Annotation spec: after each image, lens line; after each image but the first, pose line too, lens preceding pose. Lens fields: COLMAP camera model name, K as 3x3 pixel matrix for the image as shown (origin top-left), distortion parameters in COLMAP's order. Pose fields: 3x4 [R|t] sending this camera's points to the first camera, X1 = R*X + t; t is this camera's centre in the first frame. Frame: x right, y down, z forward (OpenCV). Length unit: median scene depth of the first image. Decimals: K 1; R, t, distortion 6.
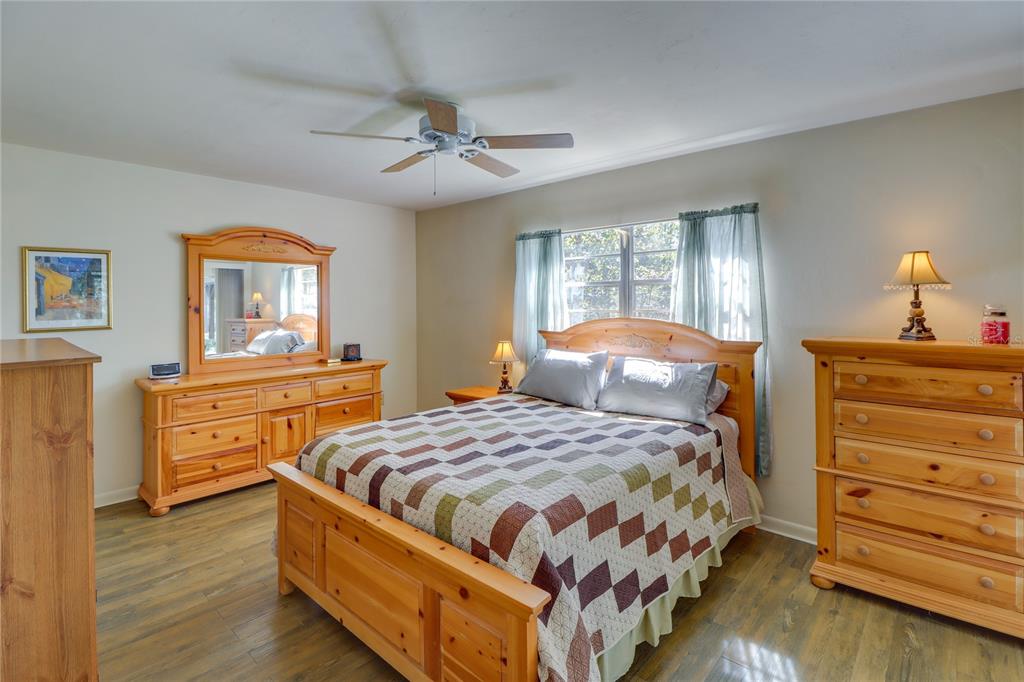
lens RADIAL K [[486.4, 0, 504.6], [0, 486.4, 304.9], [0, 0, 1]] dist [-0.000846, 0.000070]
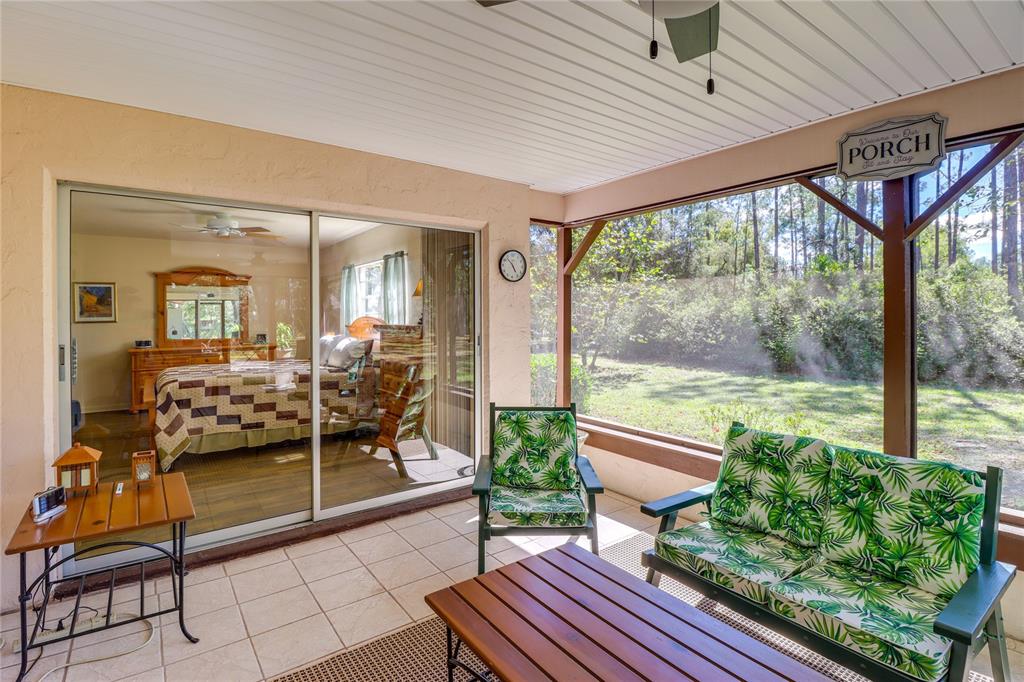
lens RADIAL K [[486.4, 0, 506.8], [0, 486.4, 315.1], [0, 0, 1]] dist [-0.000846, 0.000070]
pose [[0.980176, -0.002987, -0.198108, 1.155128], [0.003415, 0.999993, 0.001818, 0.022659], [0.198101, -0.002458, 0.980179, -0.633740]]
